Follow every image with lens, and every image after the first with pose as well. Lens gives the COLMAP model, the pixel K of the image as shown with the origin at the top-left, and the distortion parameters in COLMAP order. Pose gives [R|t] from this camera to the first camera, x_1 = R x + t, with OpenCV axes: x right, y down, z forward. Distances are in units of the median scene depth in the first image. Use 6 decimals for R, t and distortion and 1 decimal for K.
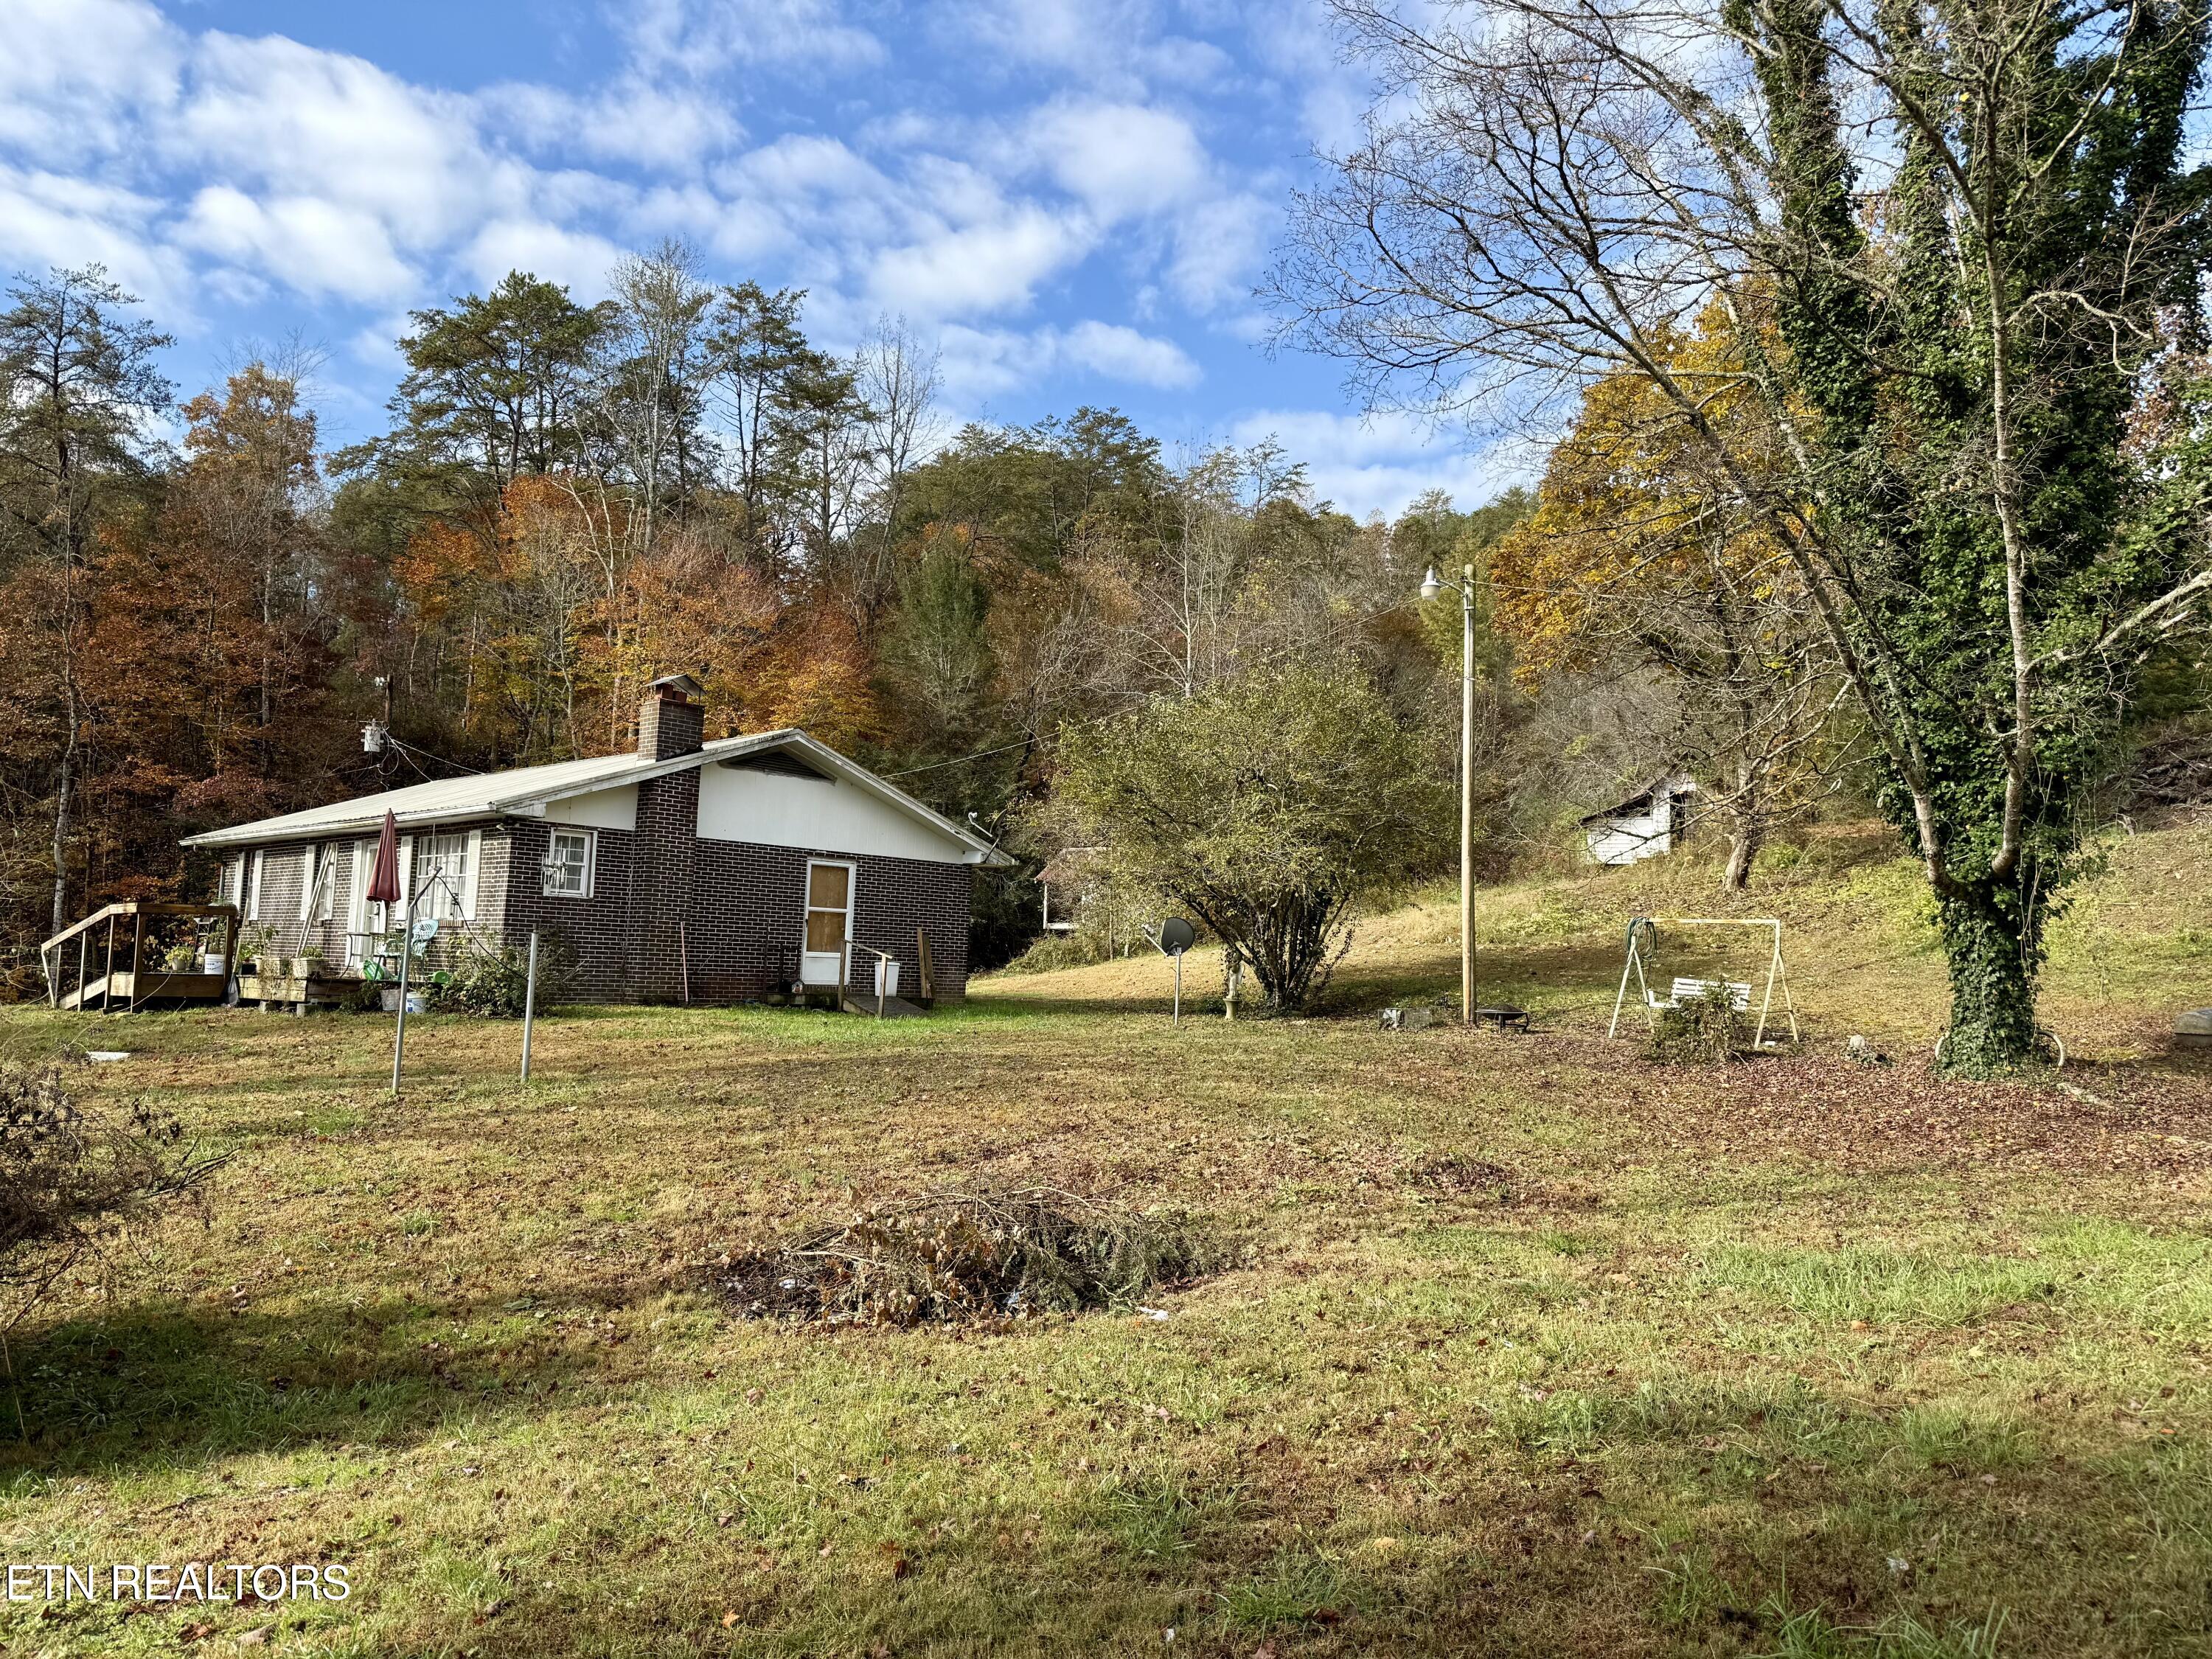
lens RADIAL K [[1530.1, 0, 1098.7], [0, 1530.1, 832.3], [0, 0, 1]] dist [0.070590, -0.101663]
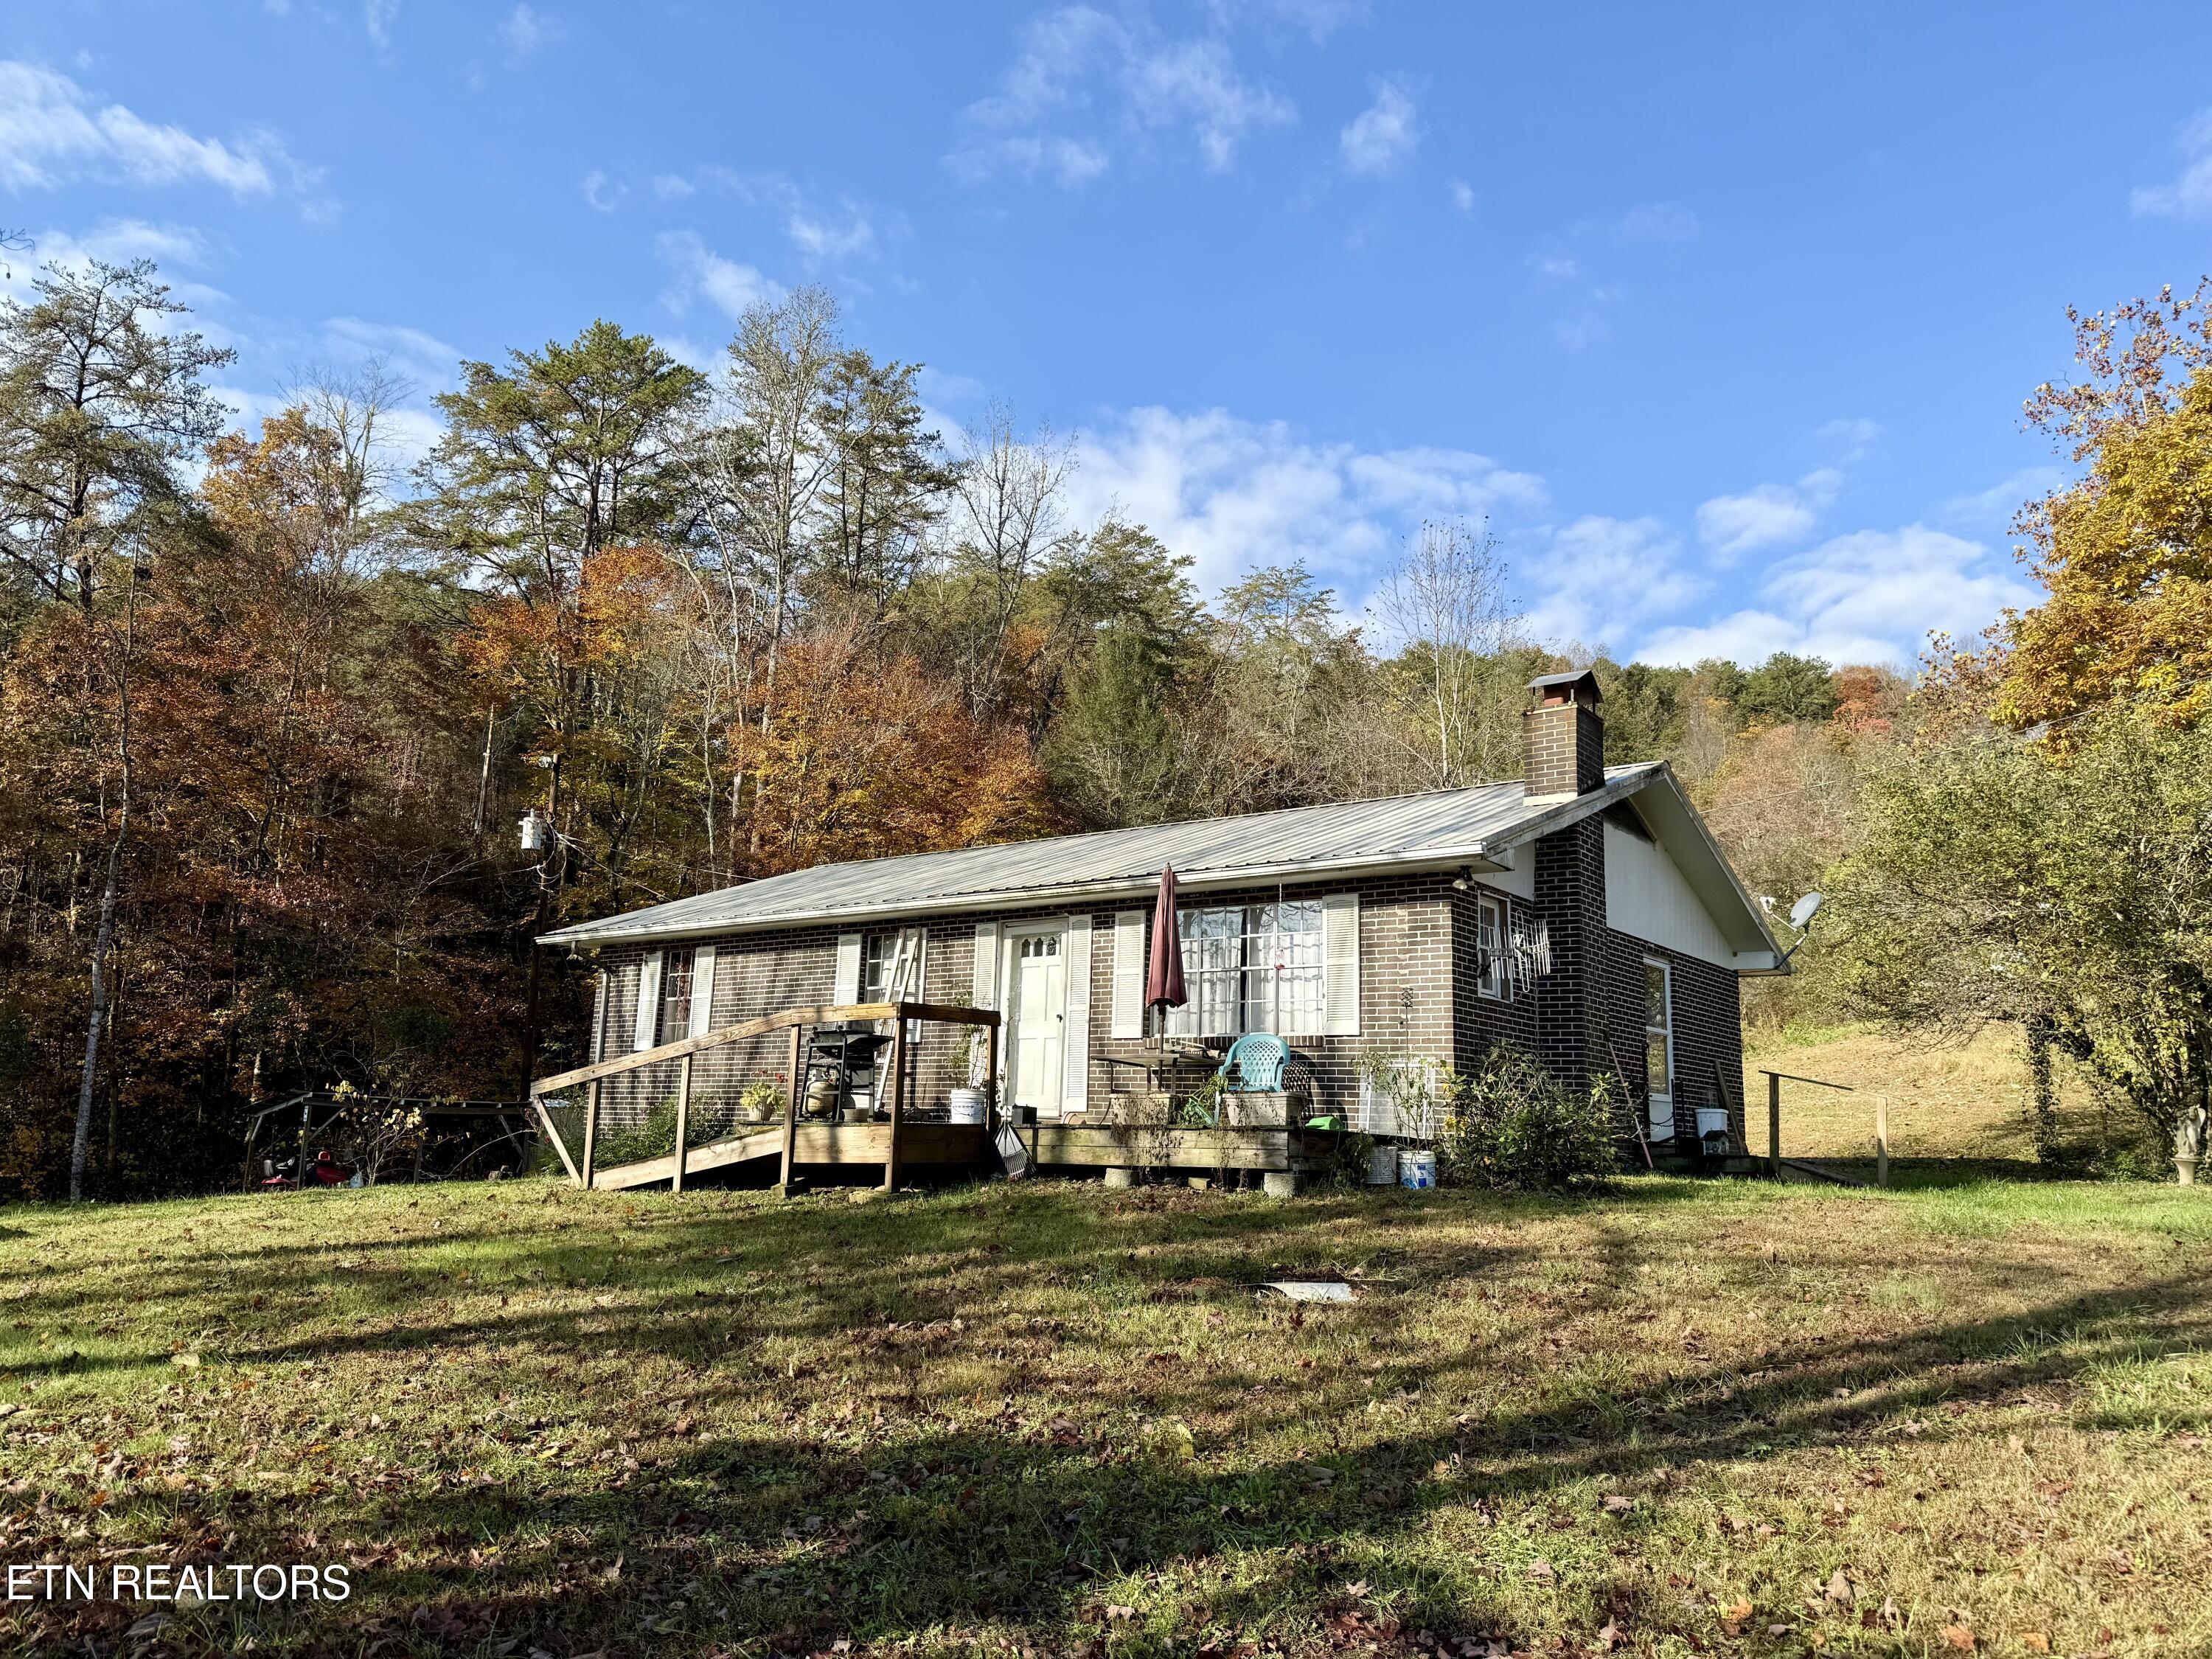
lens RADIAL K [[1530.1, 0, 1098.7], [0, 1530.1, 832.3], [0, 0, 1]] dist [0.070590, -0.101663]
pose [[0.993318, 0.016629, 0.114208, -0.269803], [-0.005245, 0.995047, -0.099264, 0.017172], [-0.115293, 0.098002, 0.988485, 0.178280]]
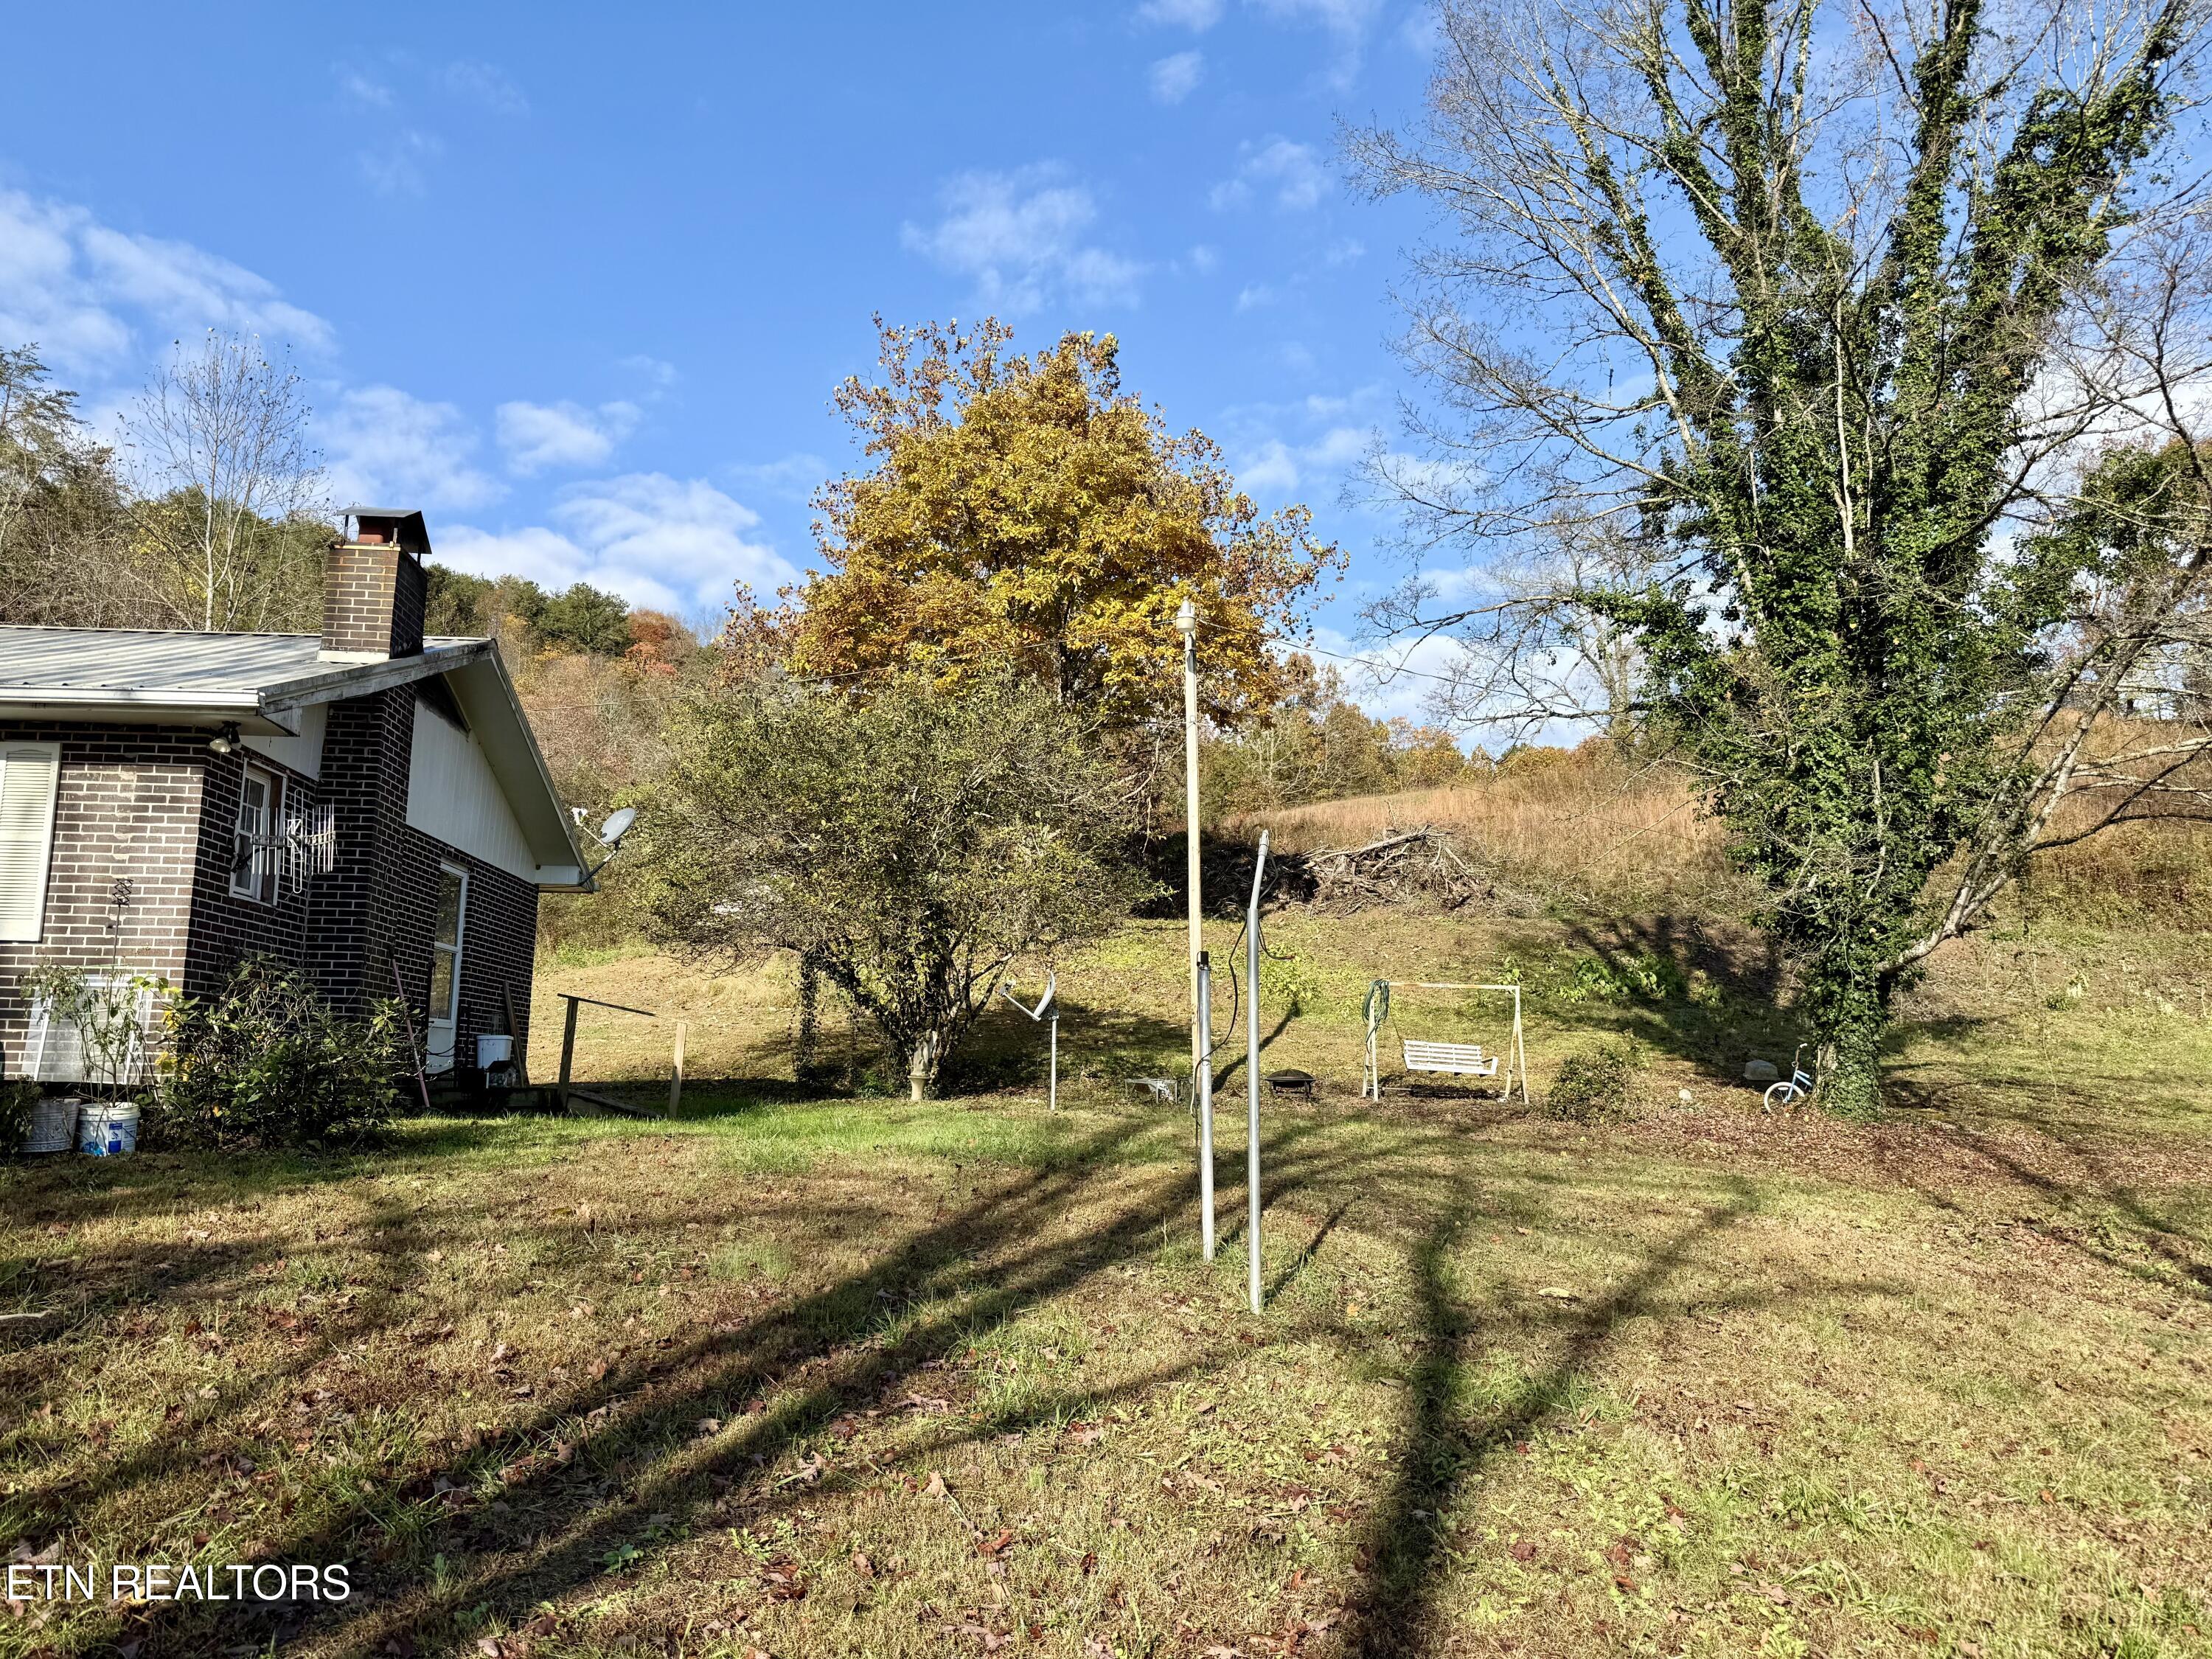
lens RADIAL K [[1530.1, 0, 1098.7], [0, 1530.1, 832.3], [0, 0, 1]] dist [0.070590, -0.101663]
pose [[0.639431, 0.092447, 0.763271, -0.255919], [-0.058720, 0.995717, -0.071407, 0.018244], [-0.766603, 0.000841, 0.642121, 0.220679]]
